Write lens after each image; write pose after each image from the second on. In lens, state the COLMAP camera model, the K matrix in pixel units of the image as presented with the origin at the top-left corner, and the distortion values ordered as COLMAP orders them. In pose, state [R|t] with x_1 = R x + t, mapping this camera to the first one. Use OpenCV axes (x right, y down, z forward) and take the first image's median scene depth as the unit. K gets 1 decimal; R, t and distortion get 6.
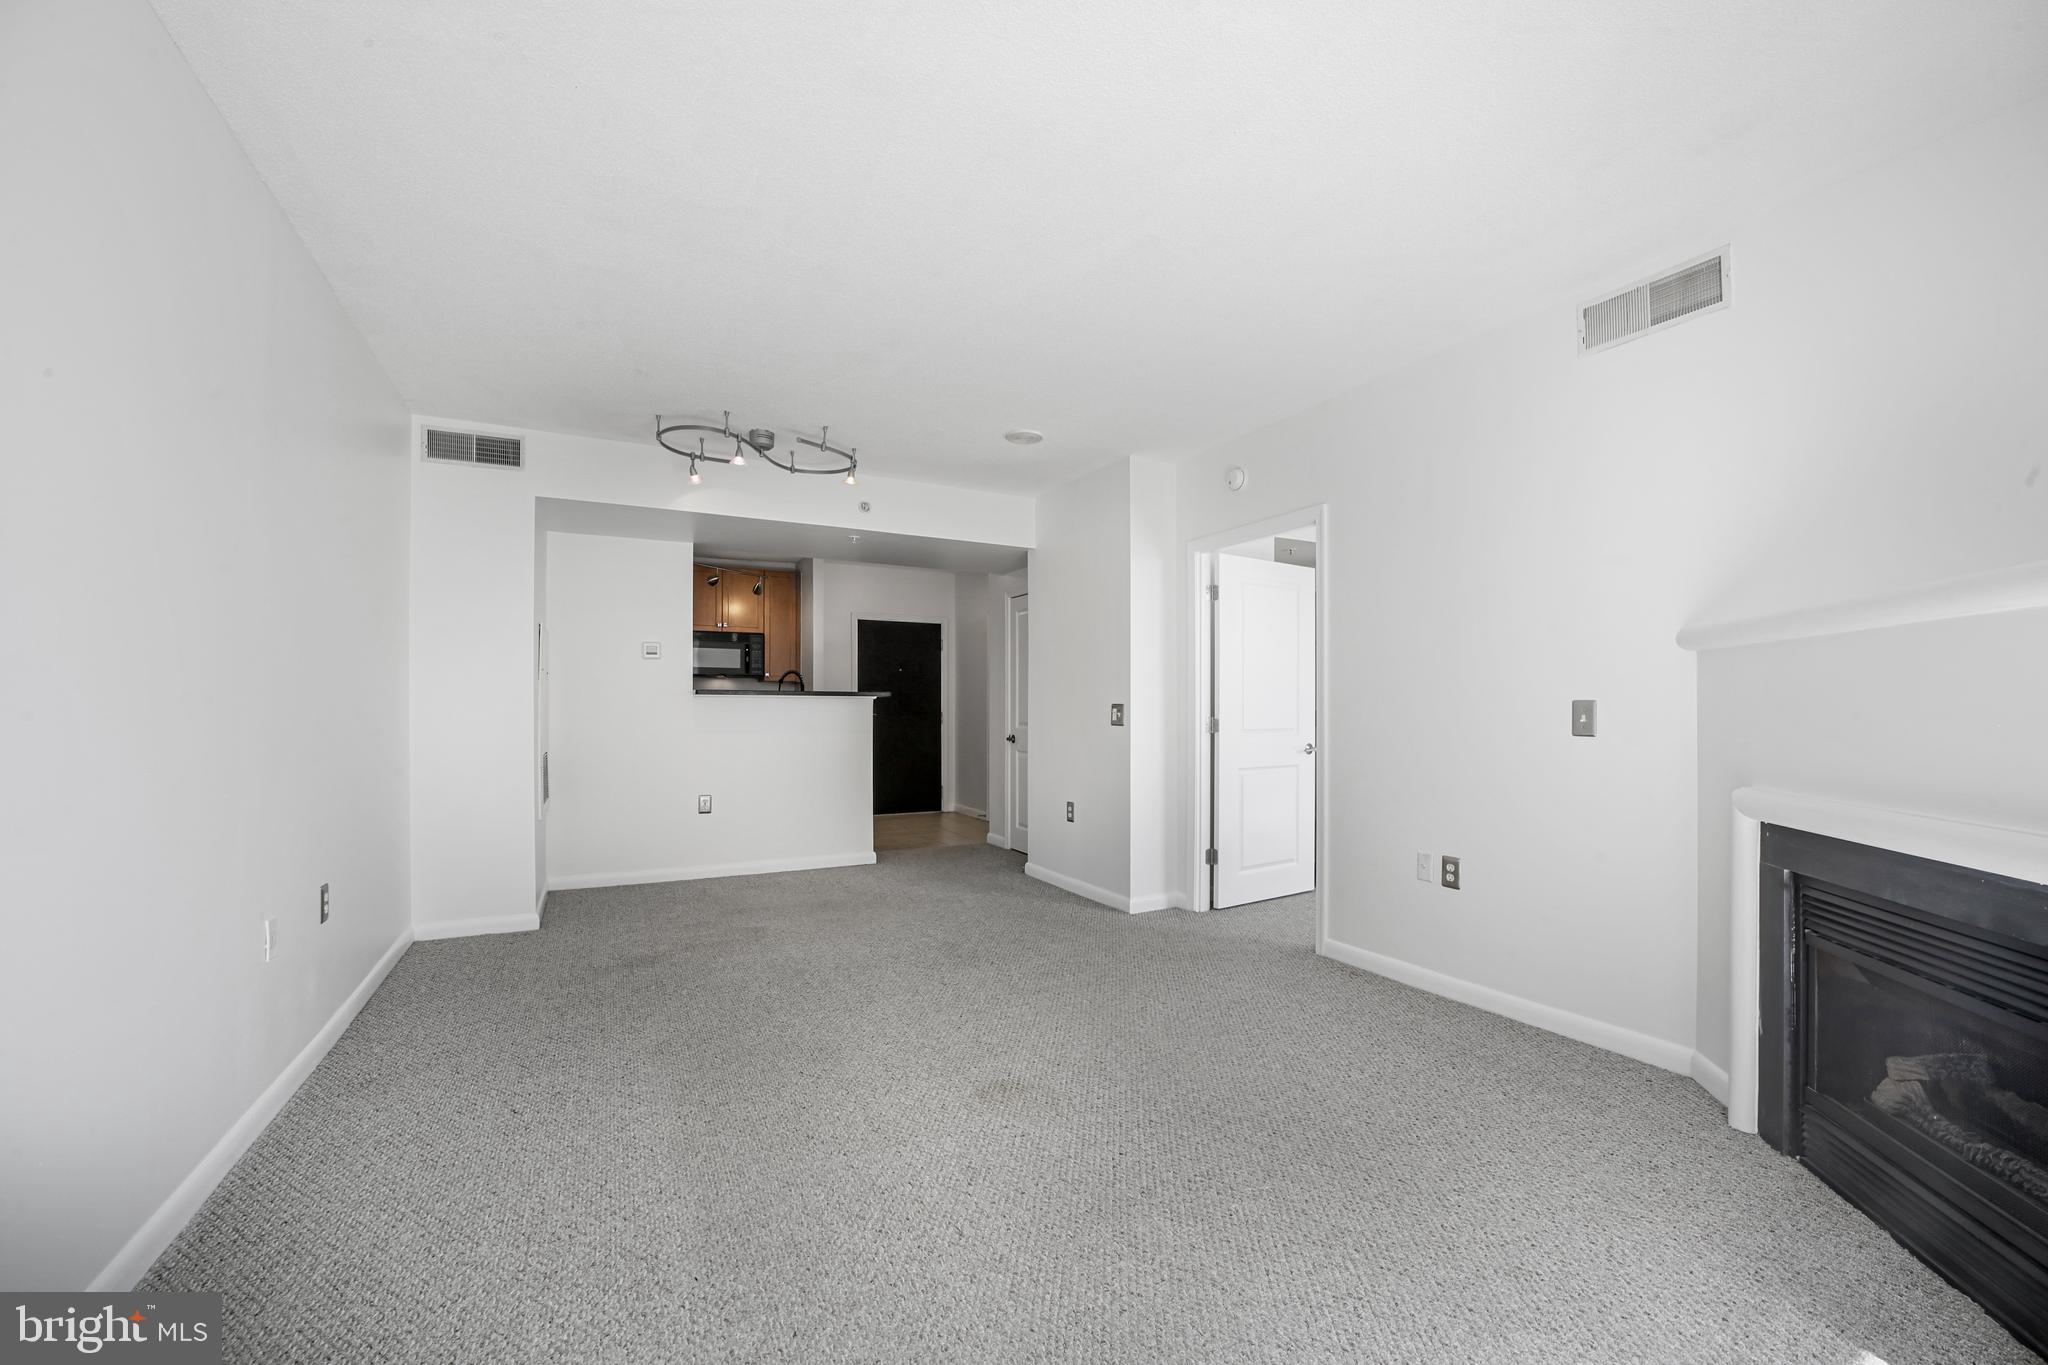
lens RADIAL K [[809.5, 0, 1039.7], [0, 809.5, 699.5], [0, 0, 1]] dist [-0.035177, 0.008537]
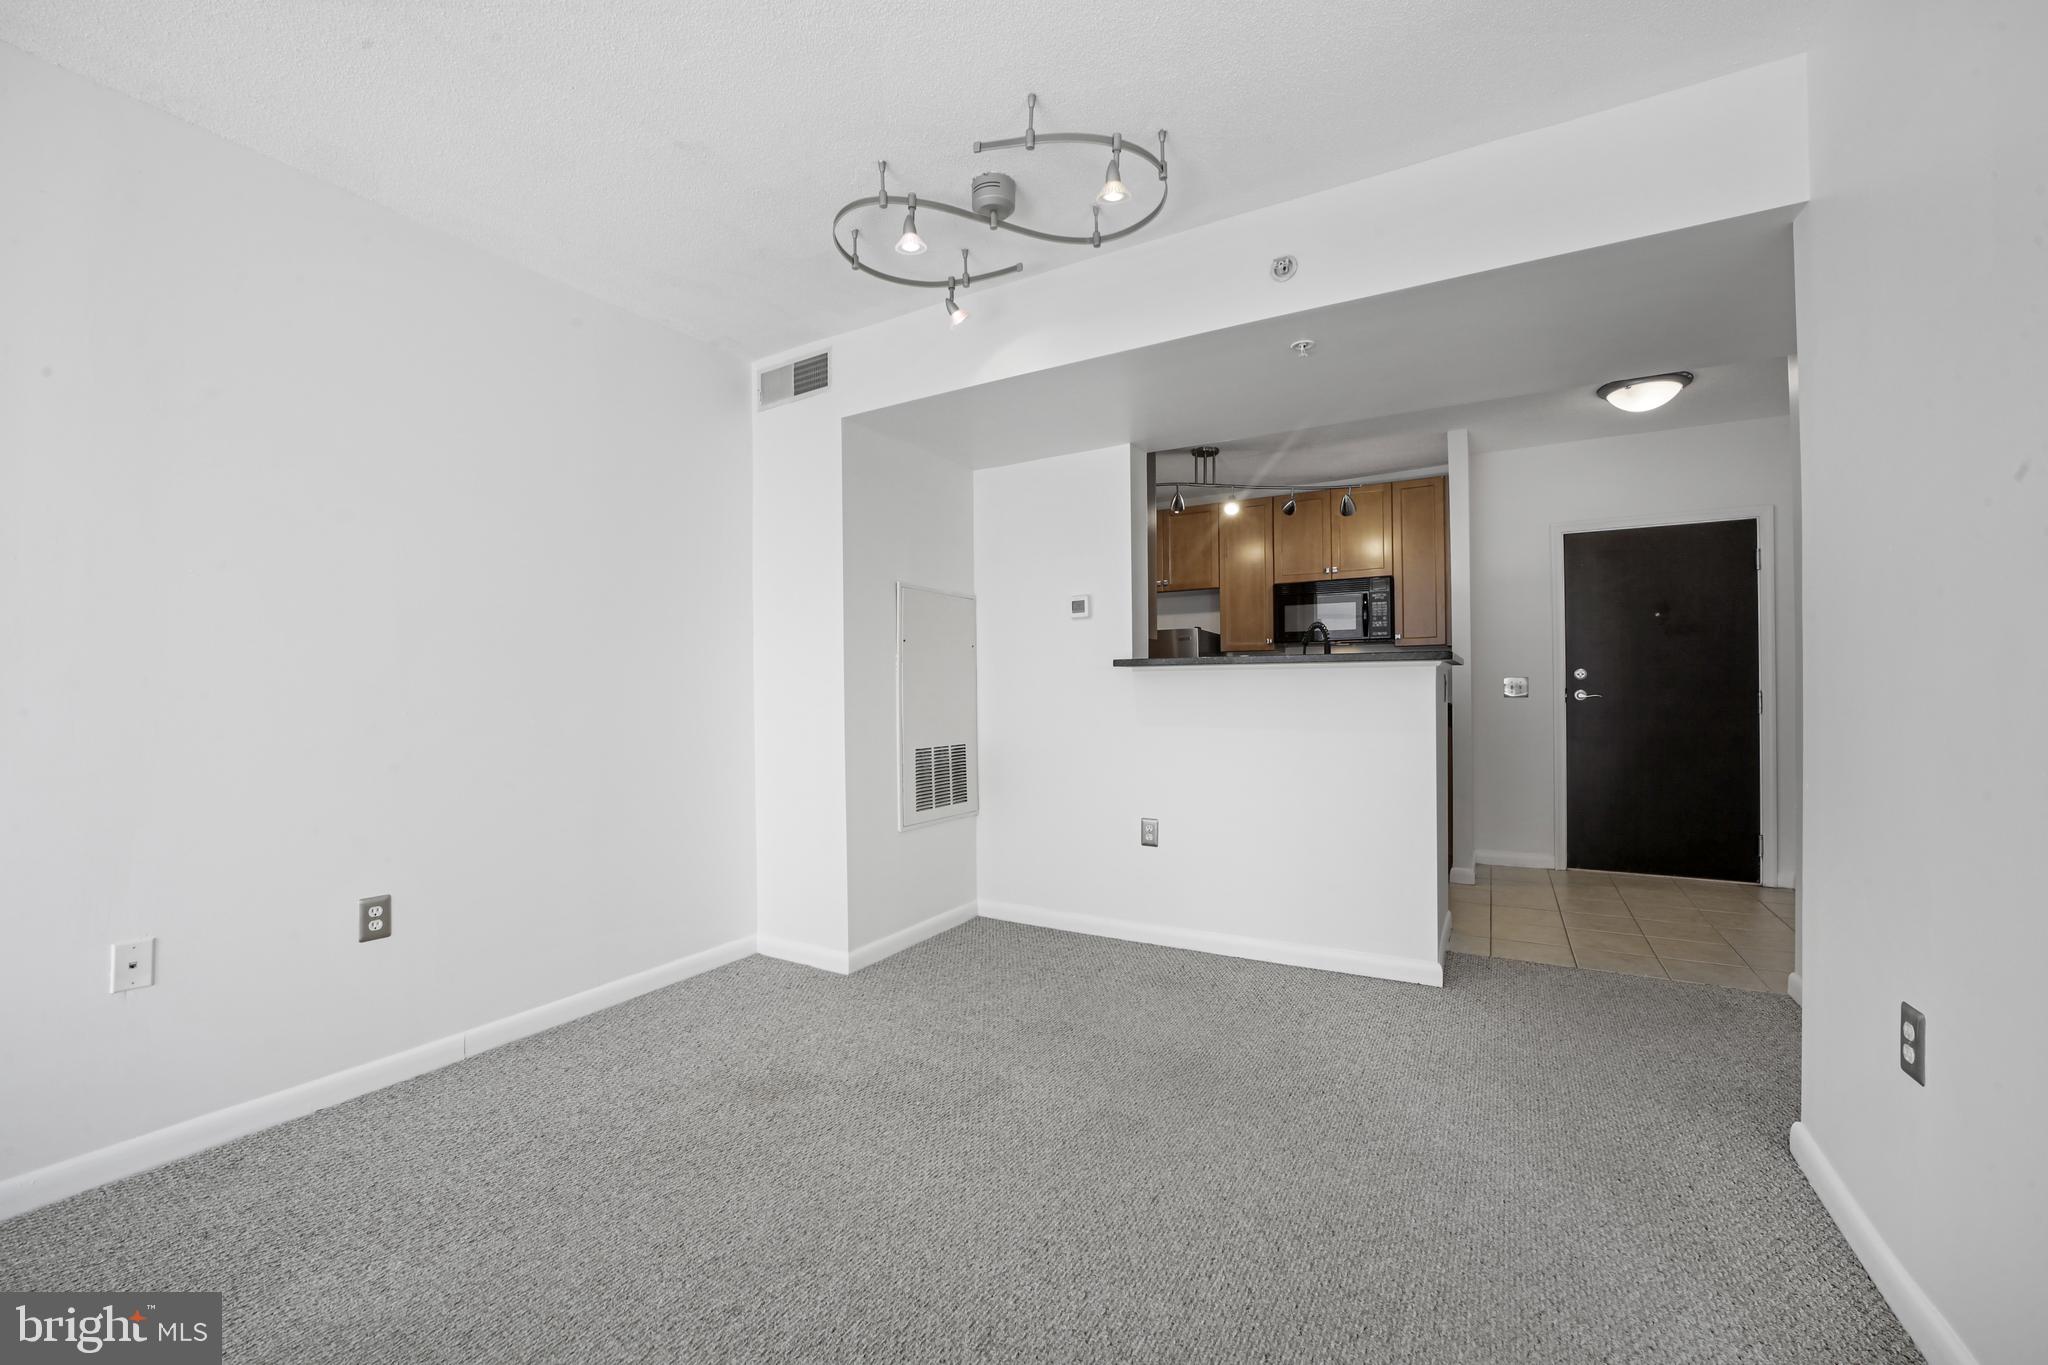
lens RADIAL K [[809.5, 0, 1039.7], [0, 809.5, 699.5], [0, 0, 1]] dist [-0.035177, 0.008537]
pose [[0.523637, 0.005336, -0.851925, 0.095483], [0.017542, 0.999701, 0.017044, 0.006296], [0.851761, -0.023870, 0.523387, 0.520595]]
